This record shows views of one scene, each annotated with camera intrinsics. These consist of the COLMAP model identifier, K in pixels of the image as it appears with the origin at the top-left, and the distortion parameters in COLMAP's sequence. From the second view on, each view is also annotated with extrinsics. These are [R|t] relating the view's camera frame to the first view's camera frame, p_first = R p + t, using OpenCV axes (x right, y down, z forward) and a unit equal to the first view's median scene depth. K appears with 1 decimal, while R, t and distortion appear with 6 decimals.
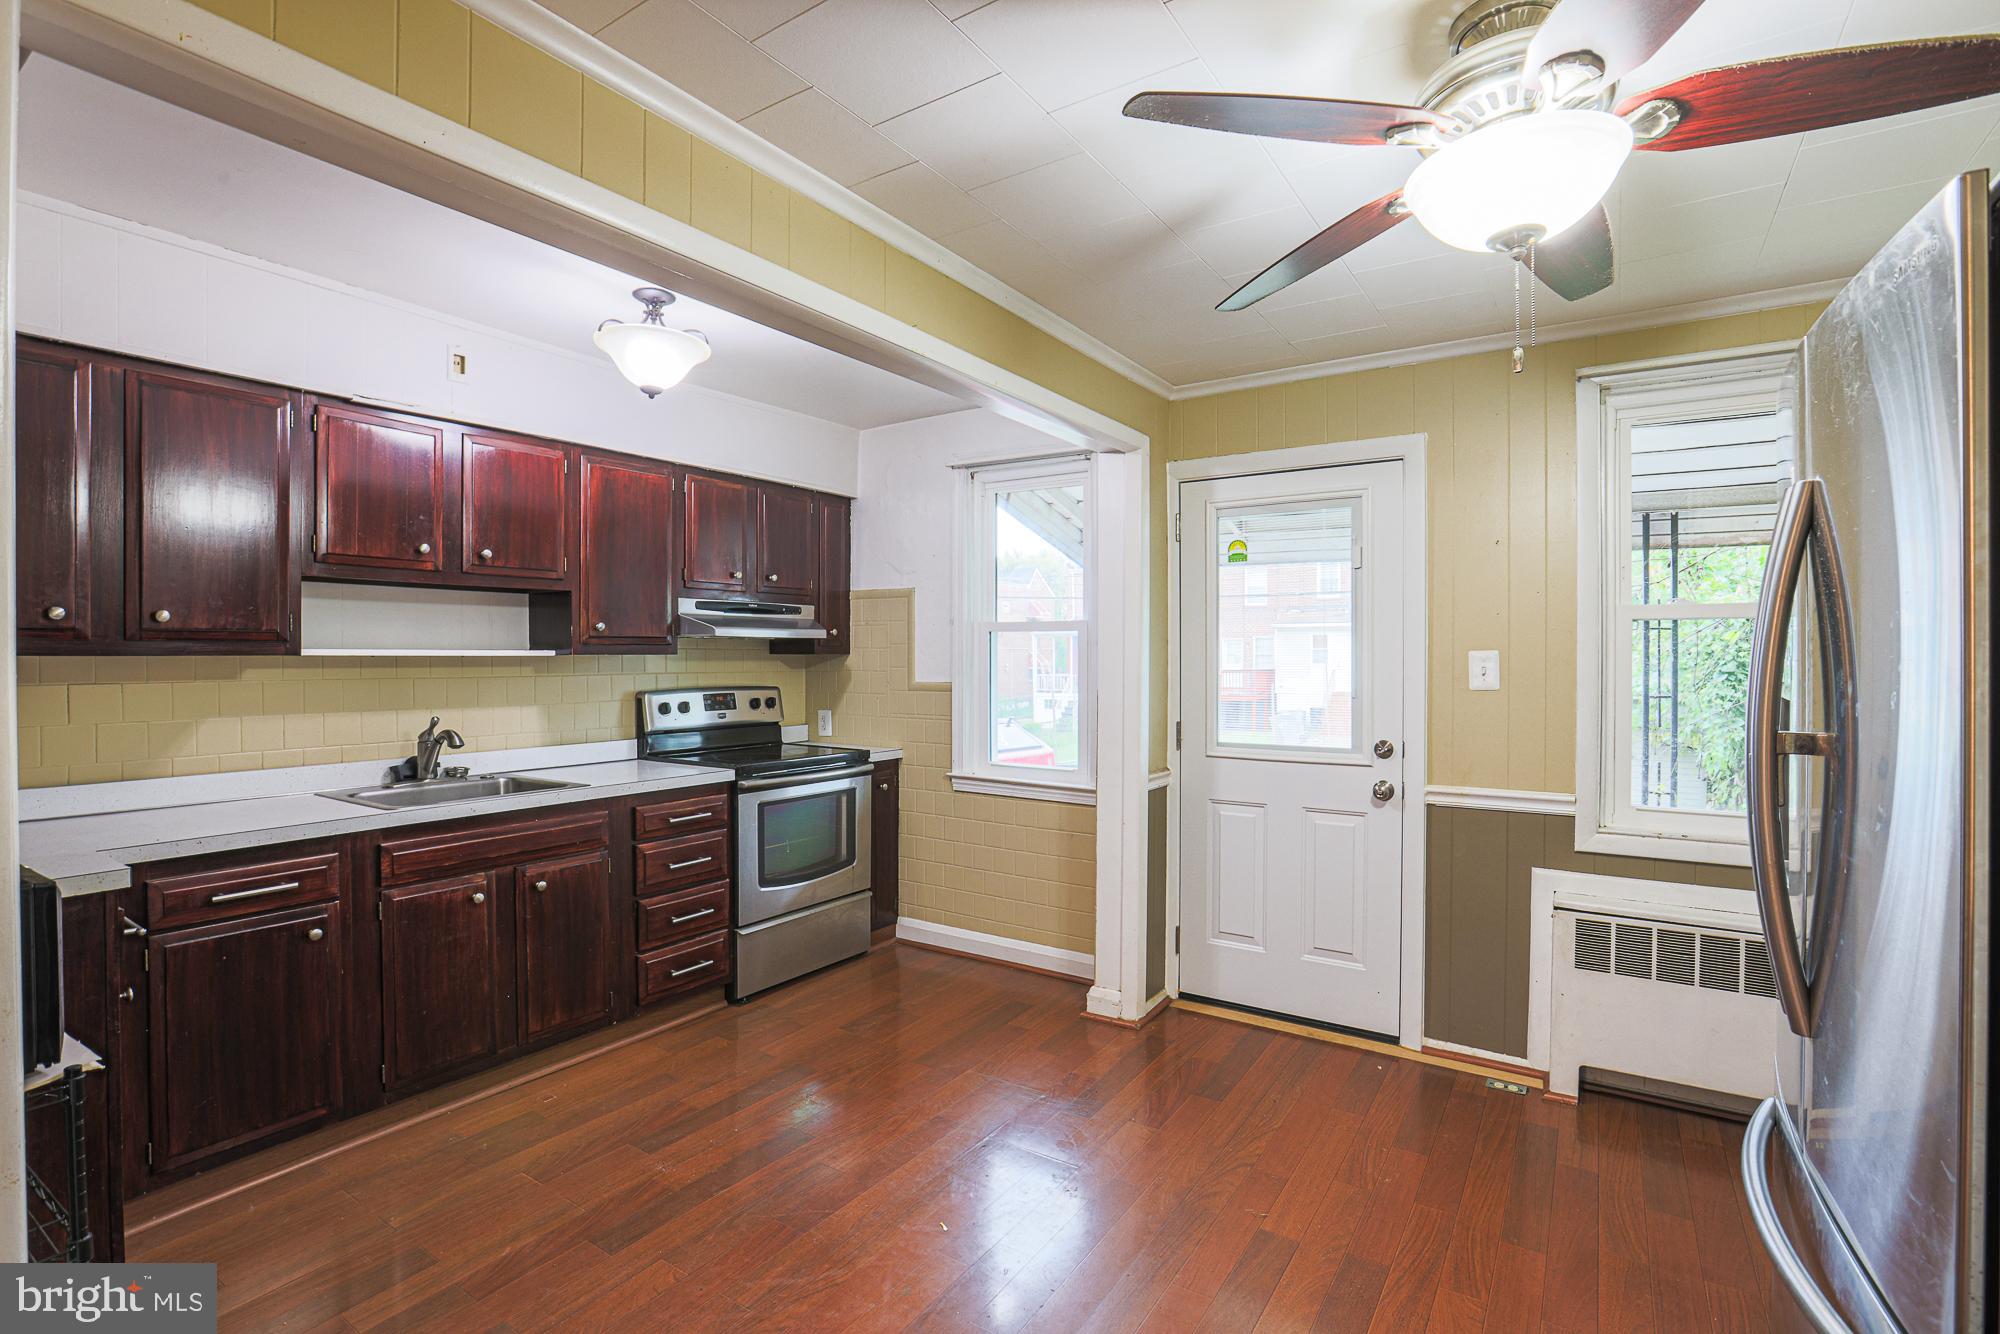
lens RADIAL K [[953.4, 0, 1008.5], [0, 953.4, 662.4], [0, 0, 1]] dist [-0.014272, 0.000260]
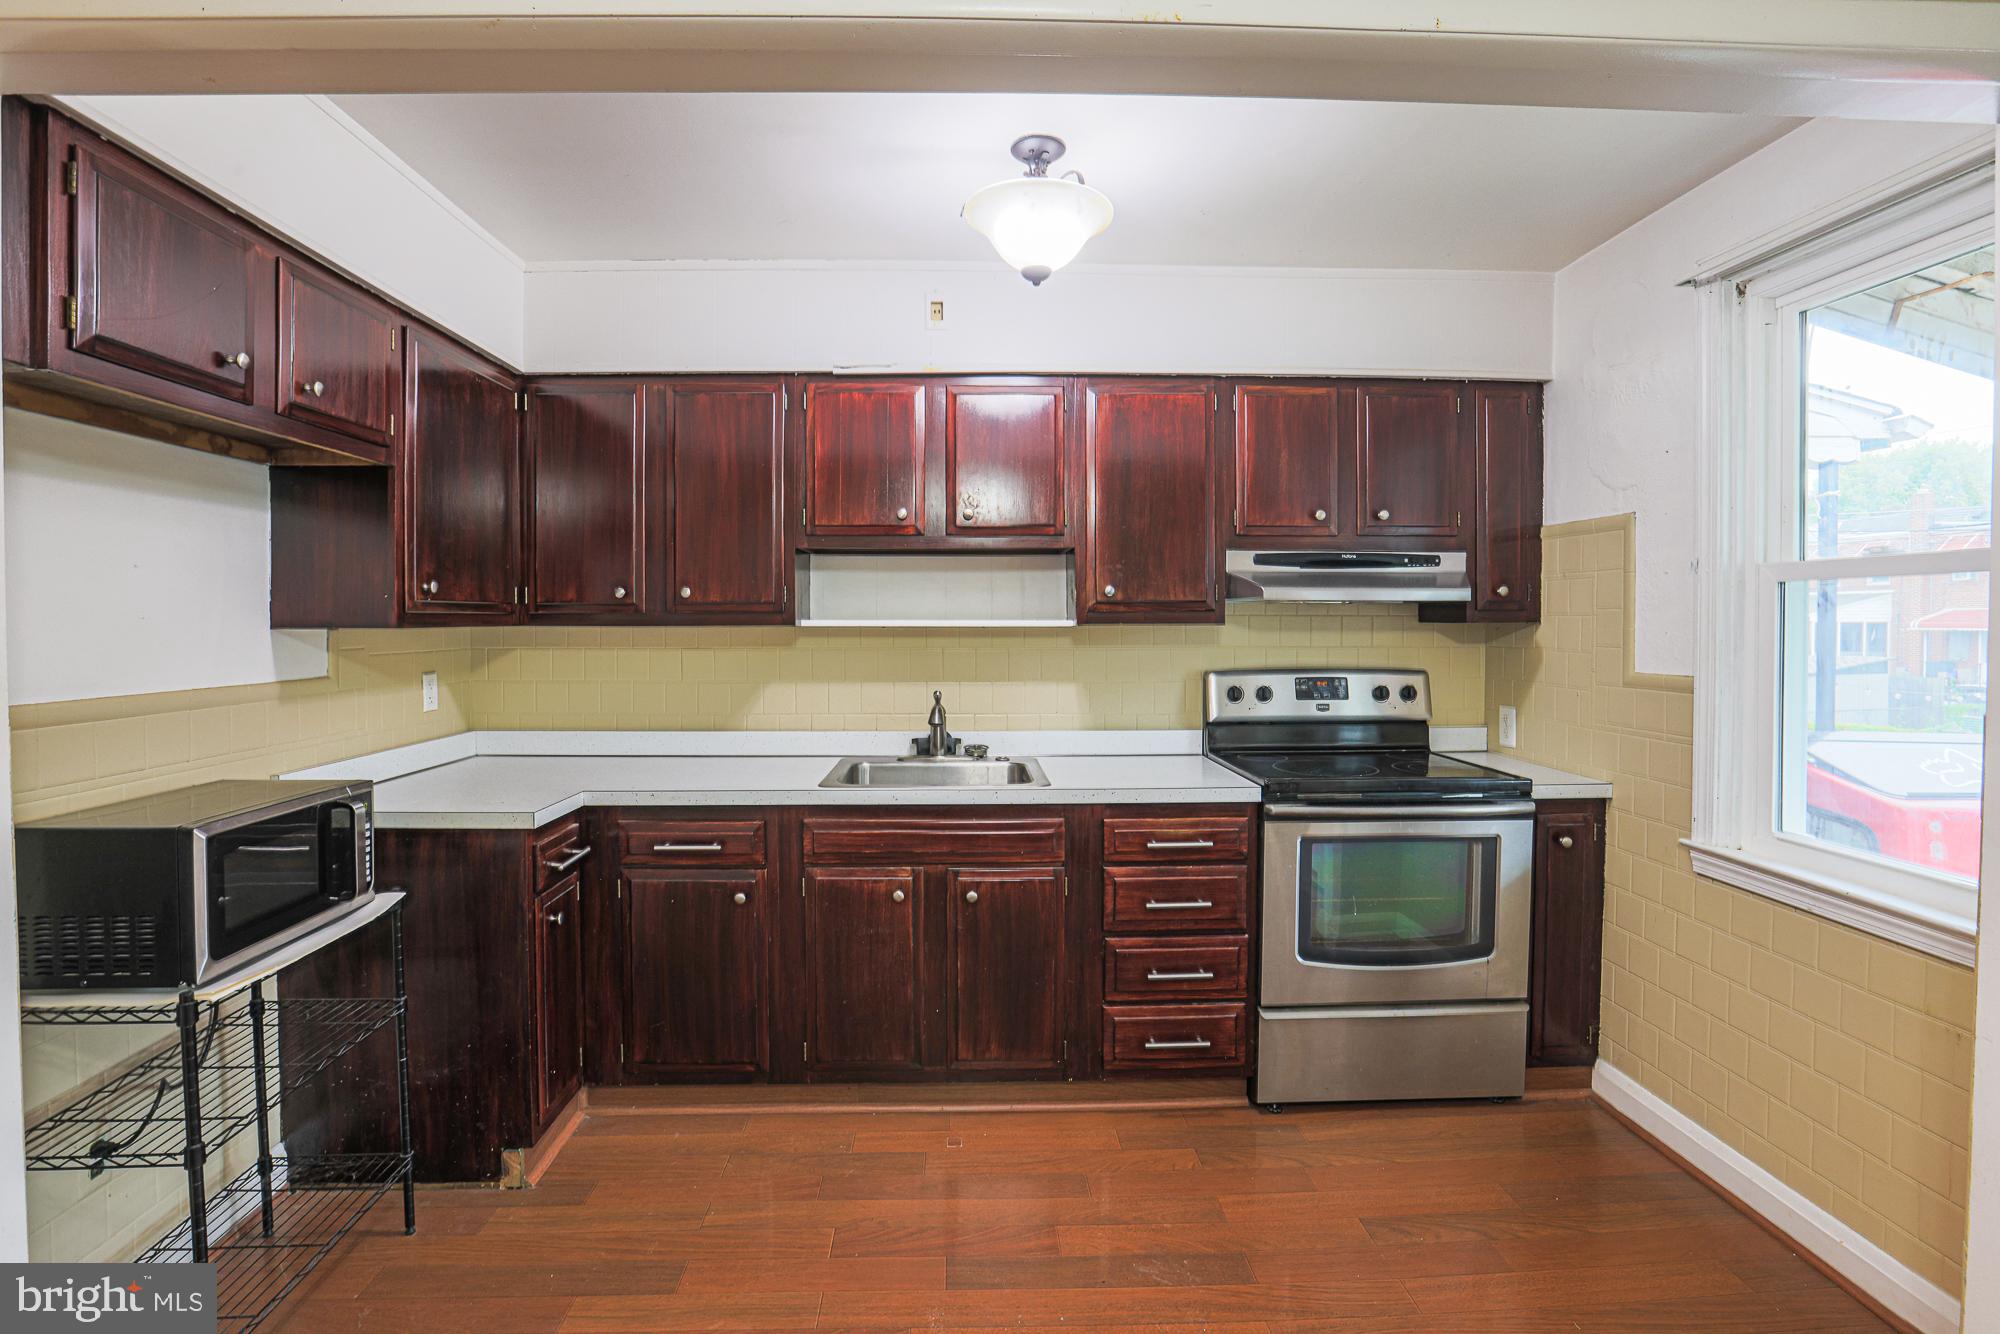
lens RADIAL K [[929.5, 0, 982.9], [0, 929.5, 637.9], [0, 0, 1]] dist [-0.040179, 0.004106]
pose [[0.570068, 0.012929, -0.821496, 0.163958], [-0.005599, 0.999914, 0.011851, -0.005593], [0.821578, -0.002156, 0.570092, 0.439805]]
